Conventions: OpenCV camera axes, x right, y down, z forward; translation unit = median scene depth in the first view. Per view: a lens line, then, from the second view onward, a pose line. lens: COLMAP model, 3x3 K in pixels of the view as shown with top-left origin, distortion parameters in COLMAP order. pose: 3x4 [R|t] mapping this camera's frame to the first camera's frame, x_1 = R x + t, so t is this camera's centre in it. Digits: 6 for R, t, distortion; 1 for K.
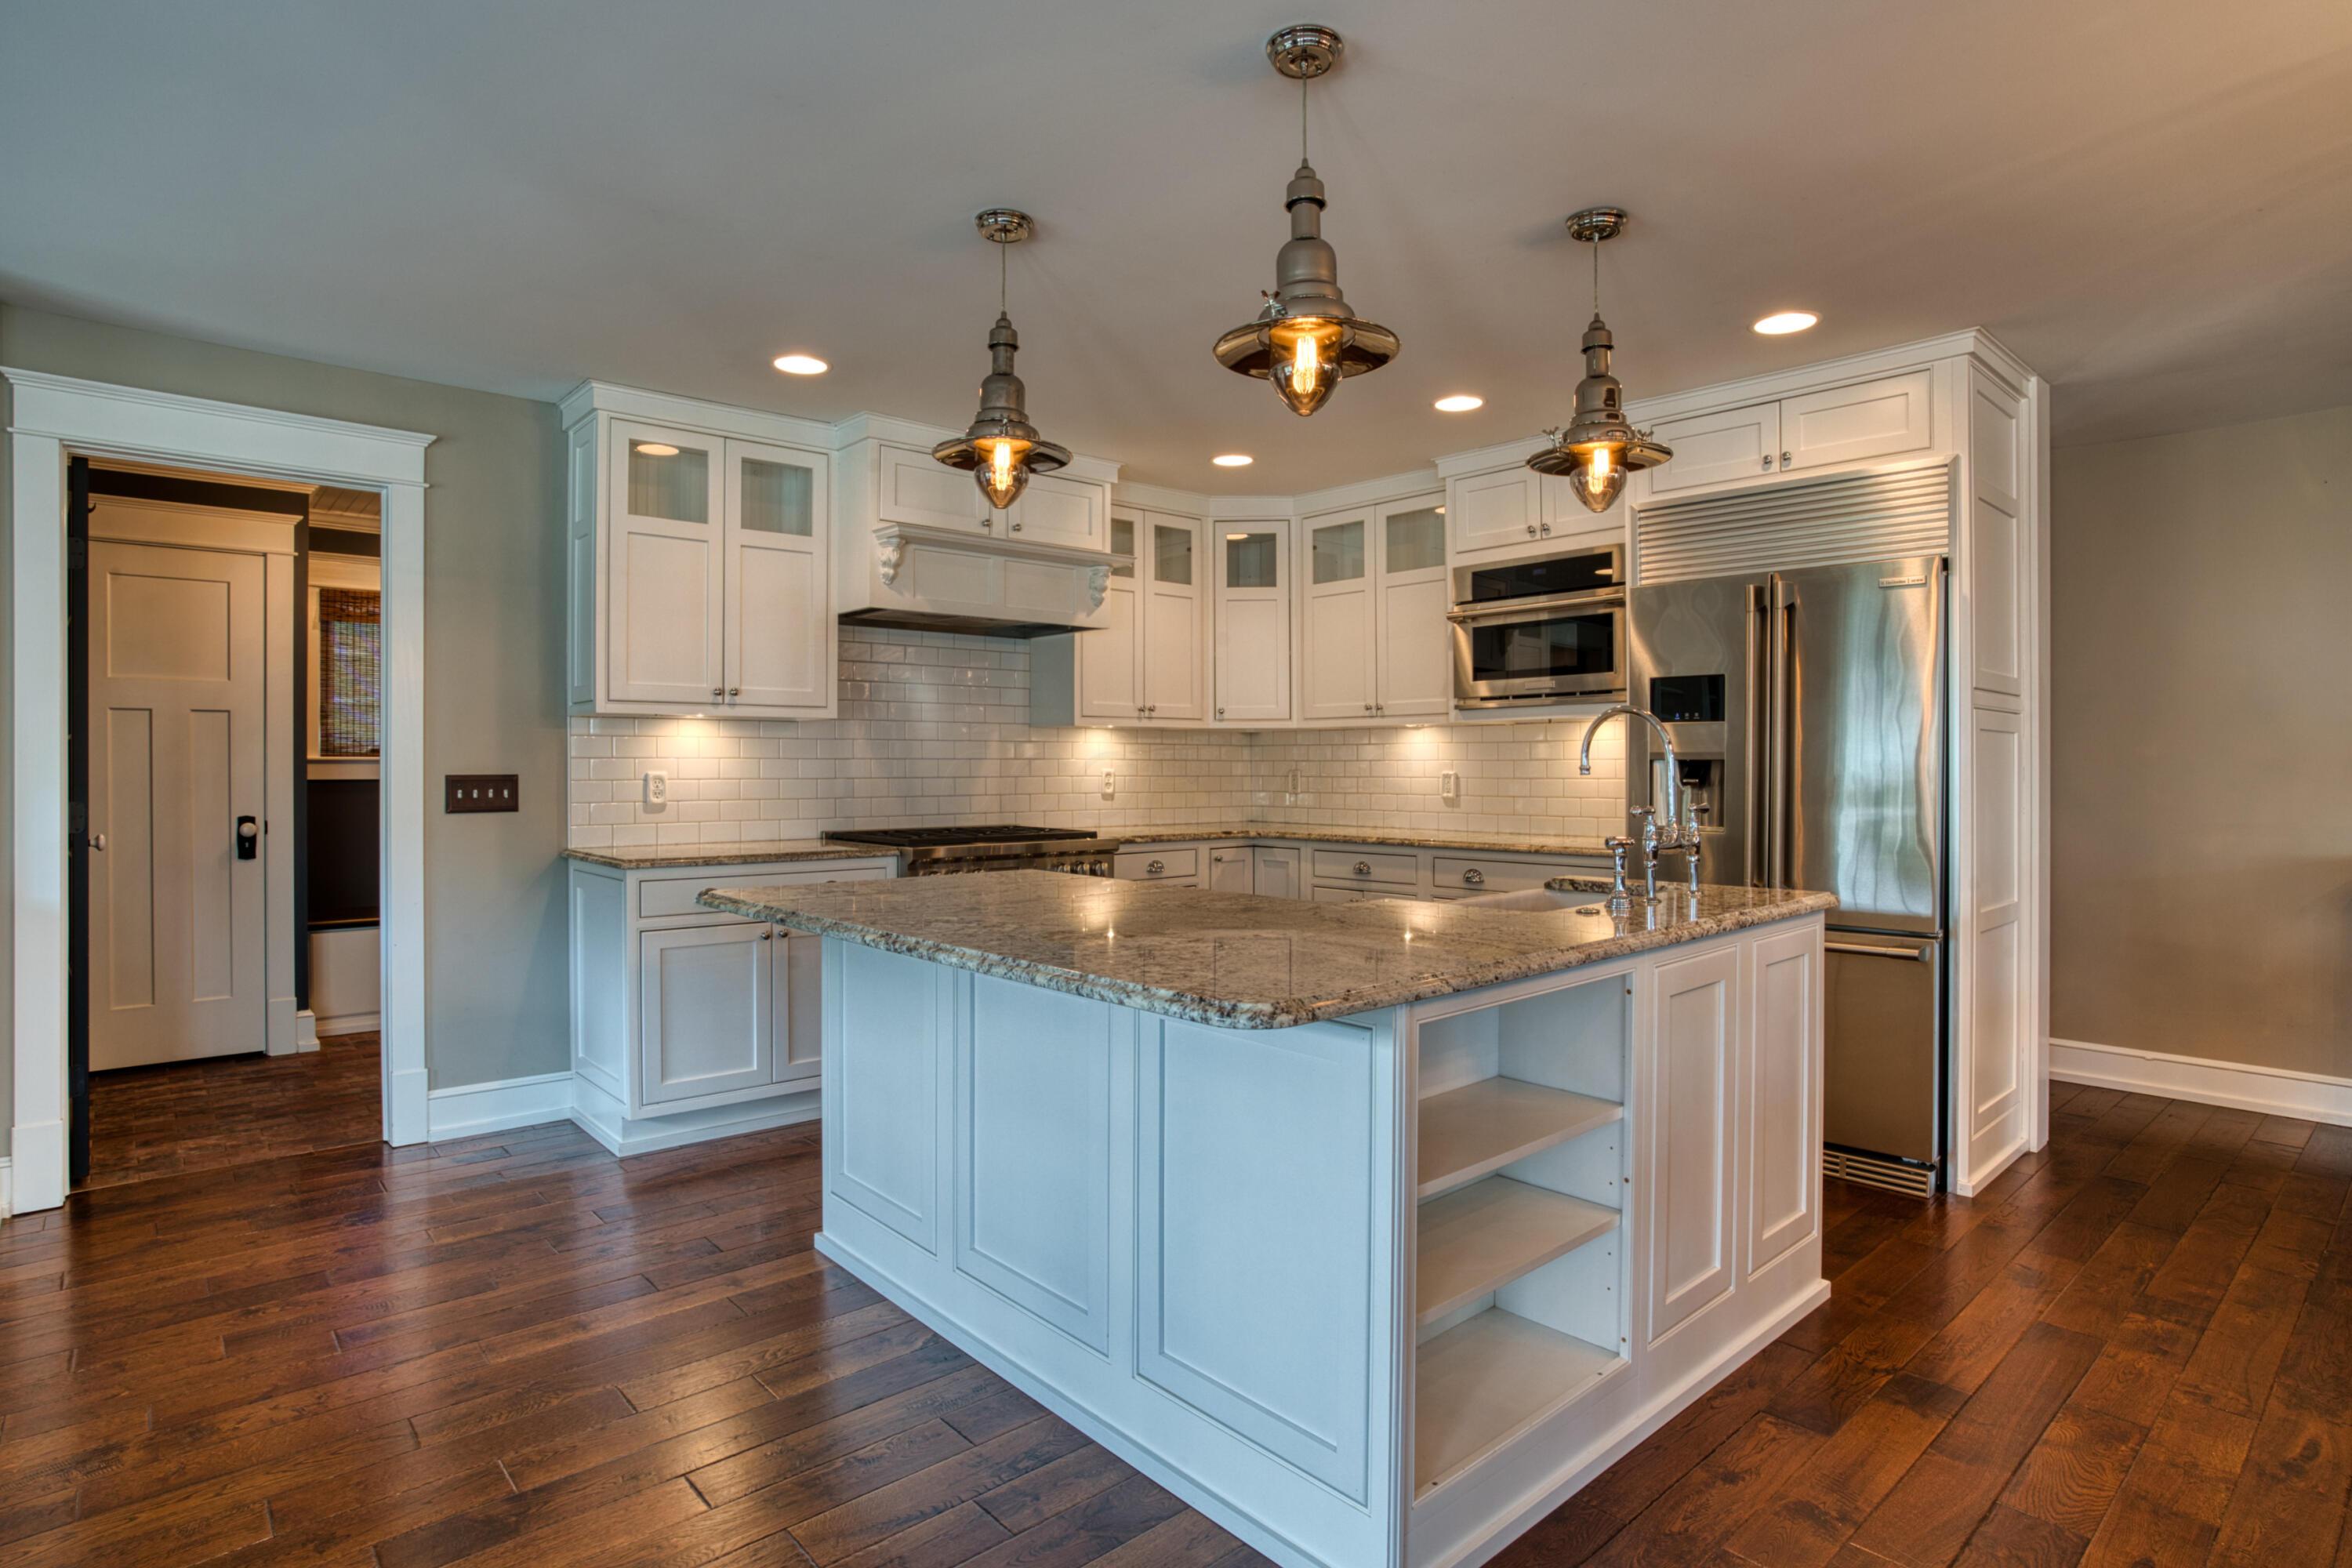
lens RADIAL K [[1235.4, 0, 1186.2], [0, 1235.4, 775.7], [0, 0, 1]] dist [-0.024236, -0.000057]
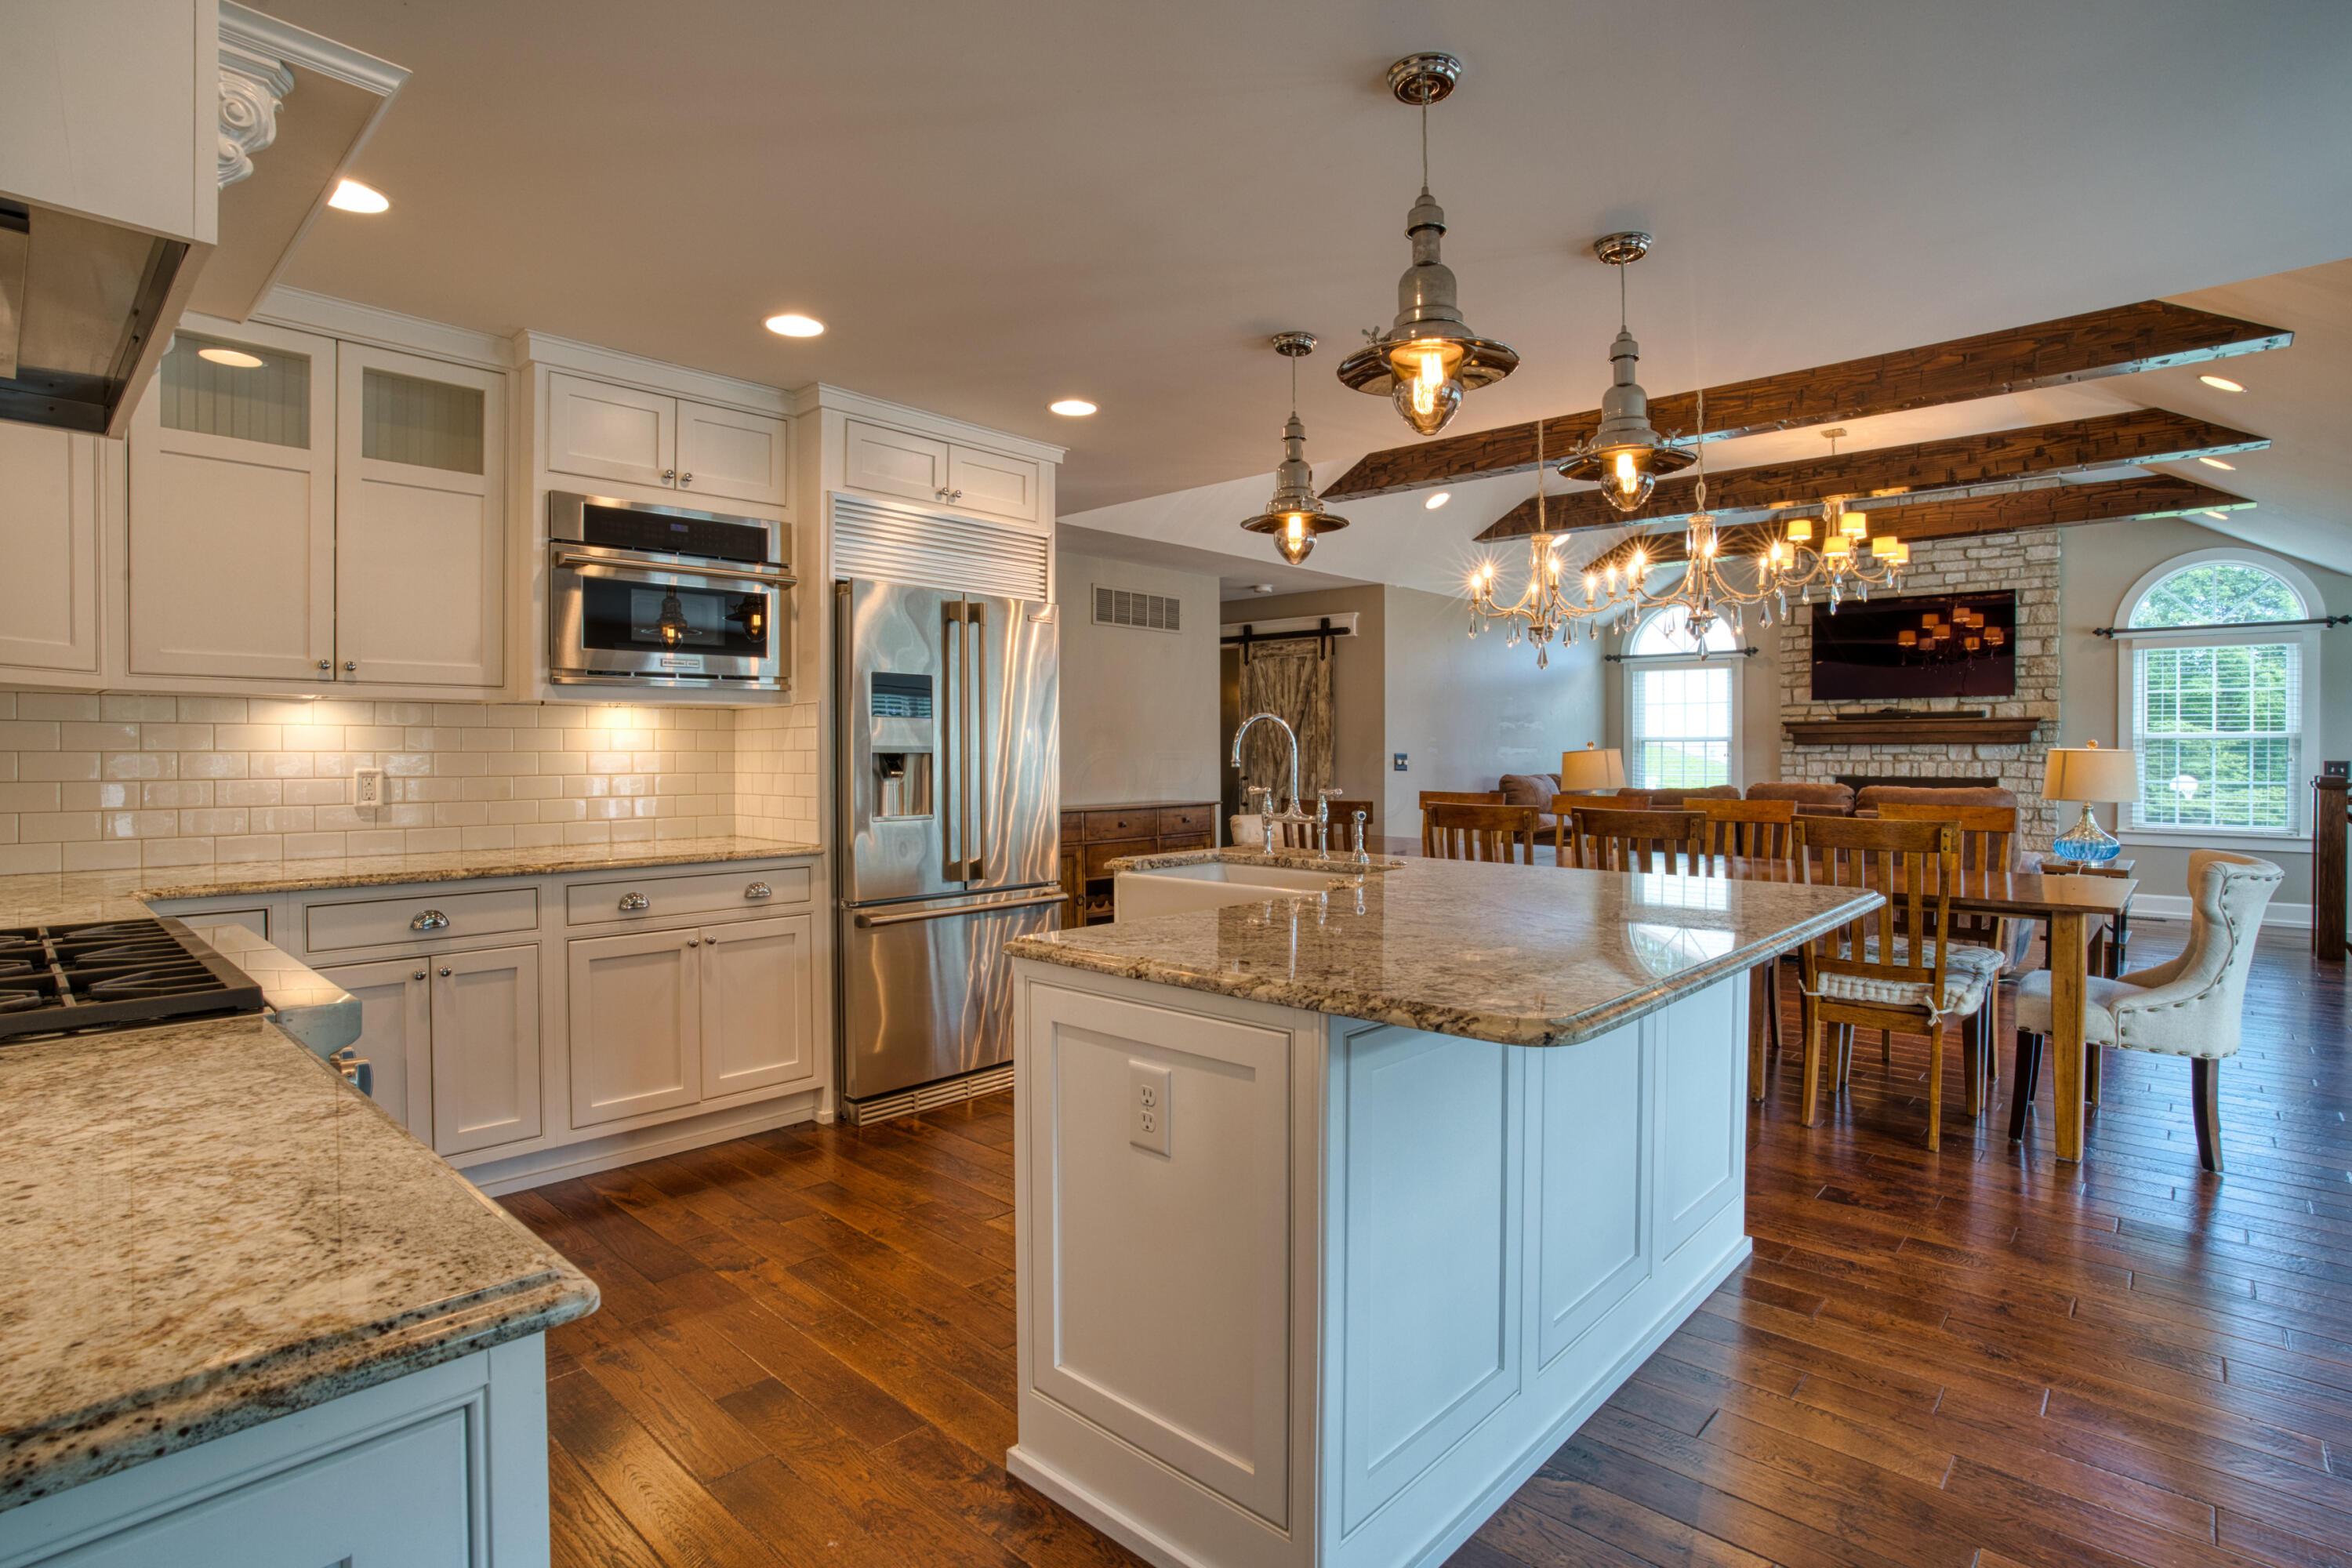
lens RADIAL K [[1157.9, 0, 1173.3], [0, 1157.9, 755.3], [0, 0, 1]] dist [-0.068860, 0.026282]
pose [[-0.089188, -0.002348, 0.996012, -0.494039], [0.006907, 0.999972, 0.002976, -0.010174], [-0.995991, 0.007145, -0.089170, 0.700421]]
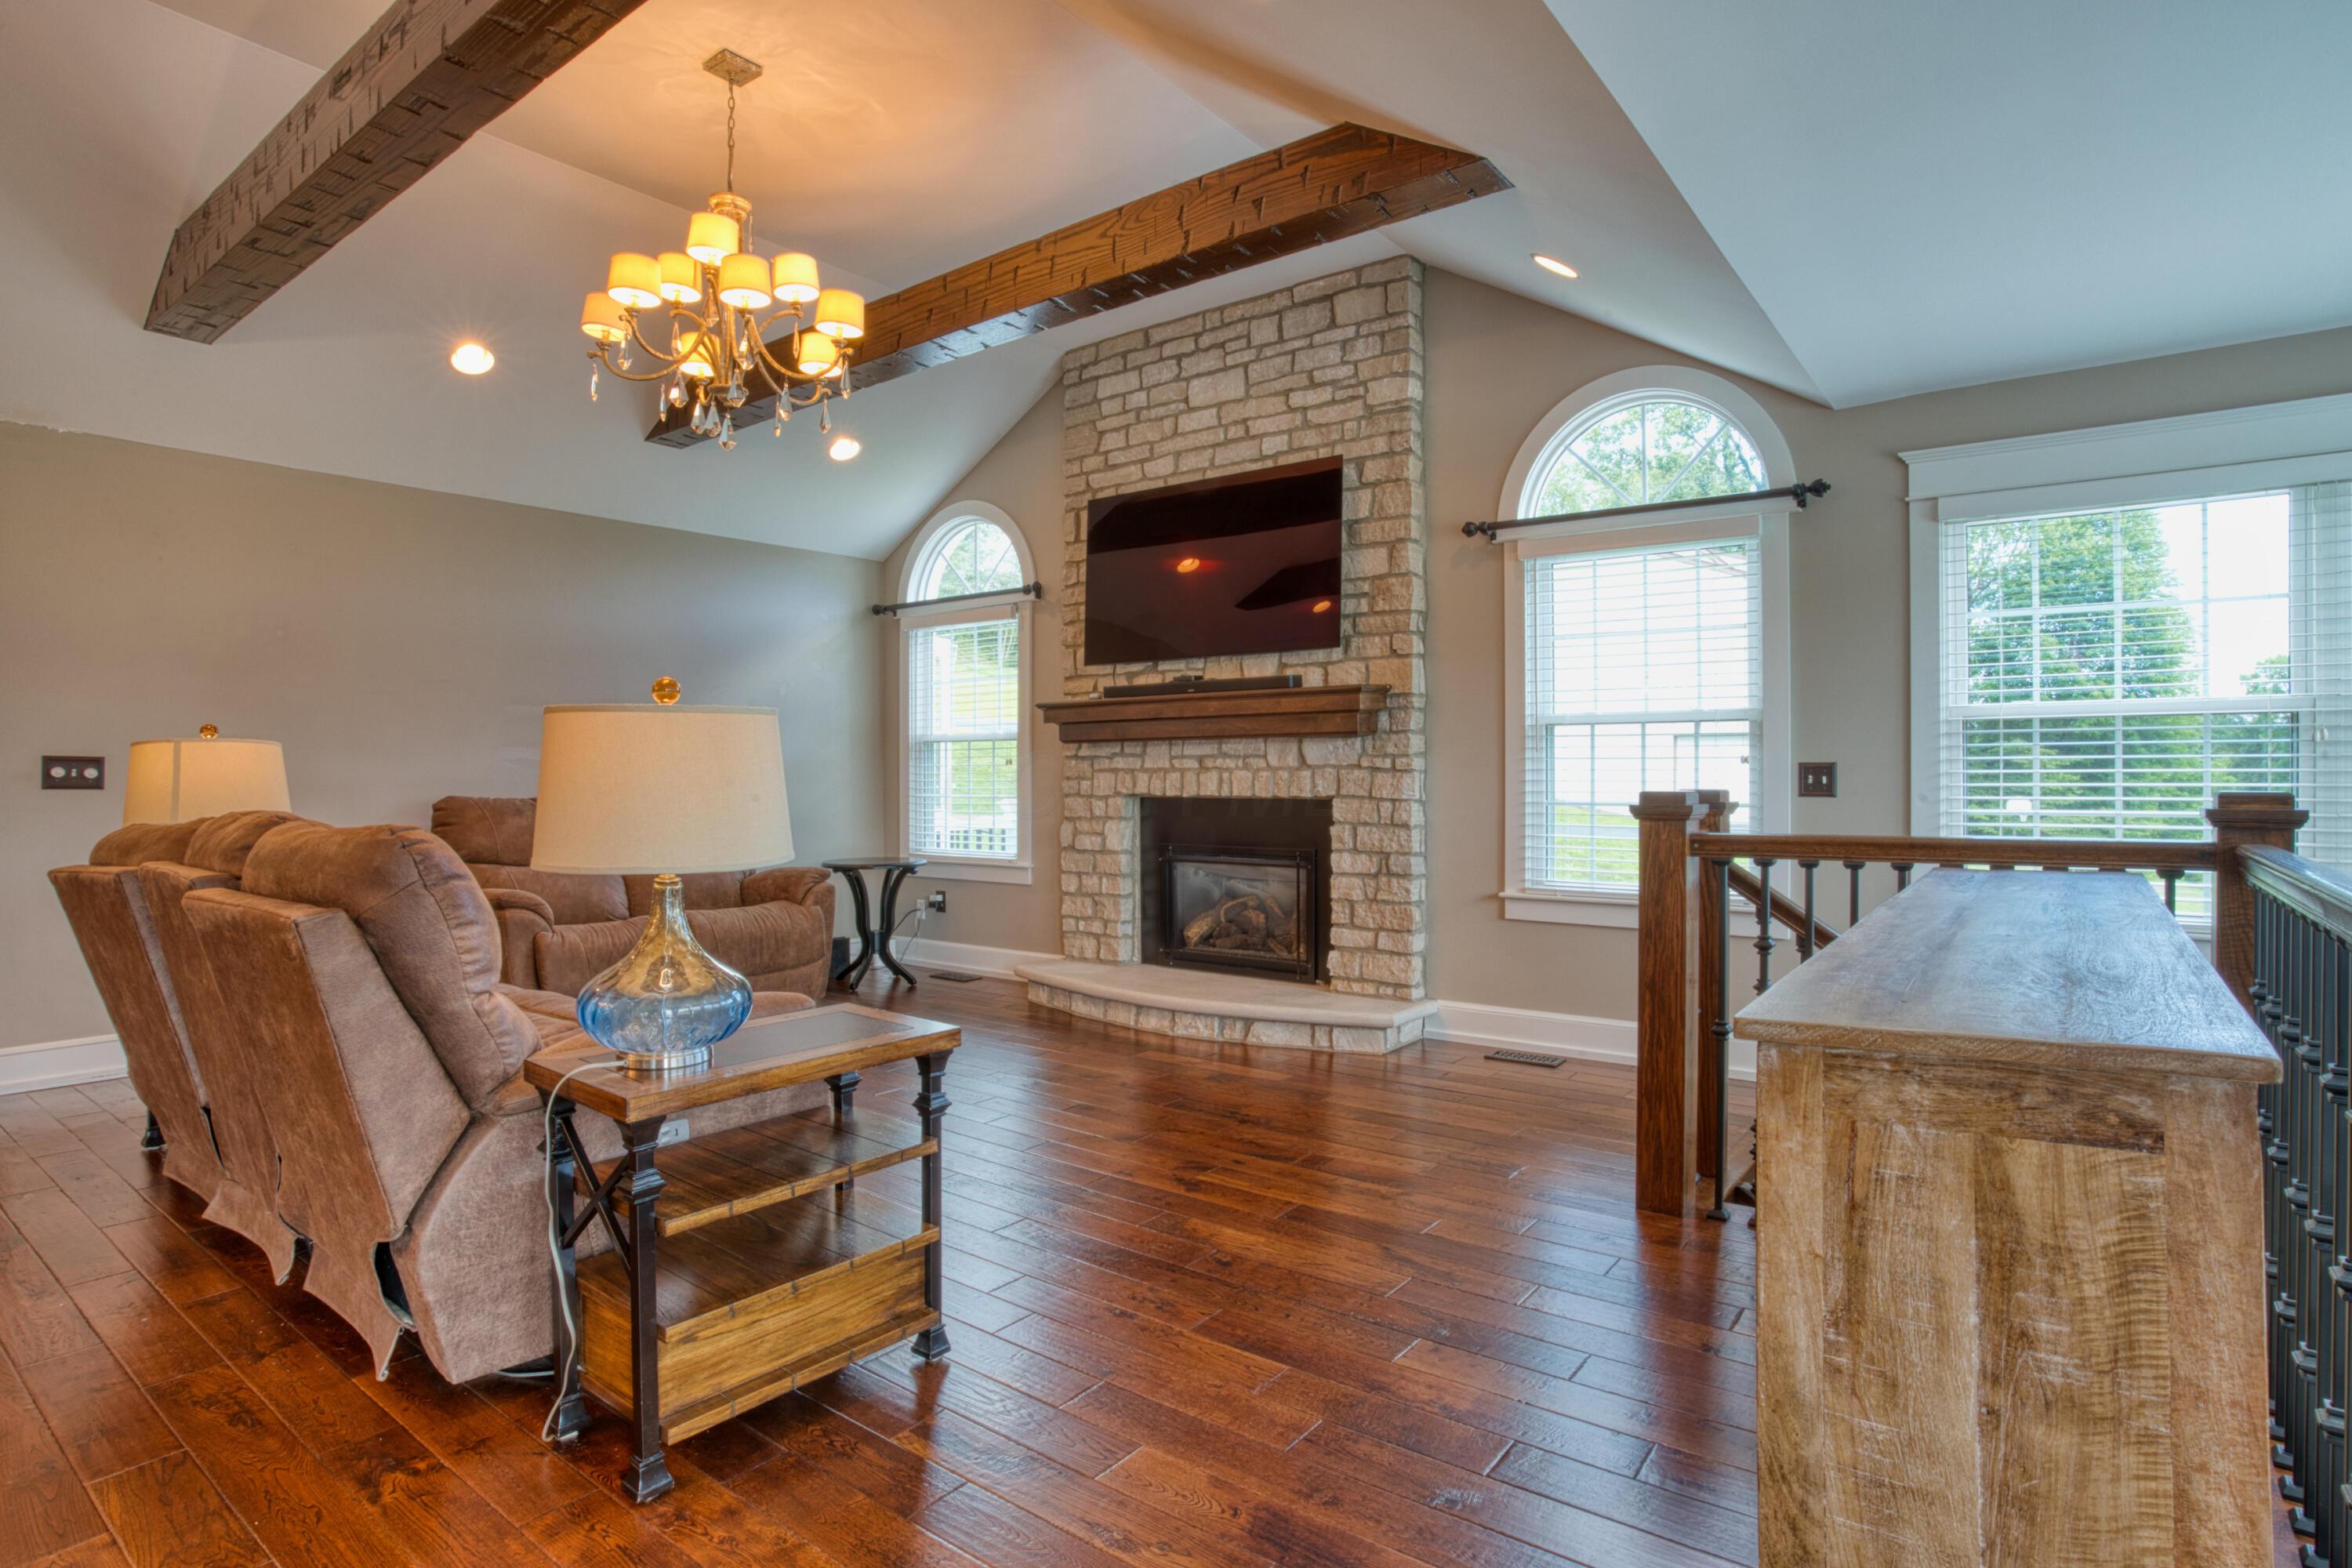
lens RADIAL K [[1219.3, 0, 1173.2], [0, 1219.3, 763.1], [0, 0, 1]] dist [-0.062337, 0.002943]
pose [[-0.182842, 0.011465, 0.983075, 0.162994], [0.010005, 0.999902, -0.009800, 0.019985], [-0.983091, 0.008044, -0.182939, -0.480094]]
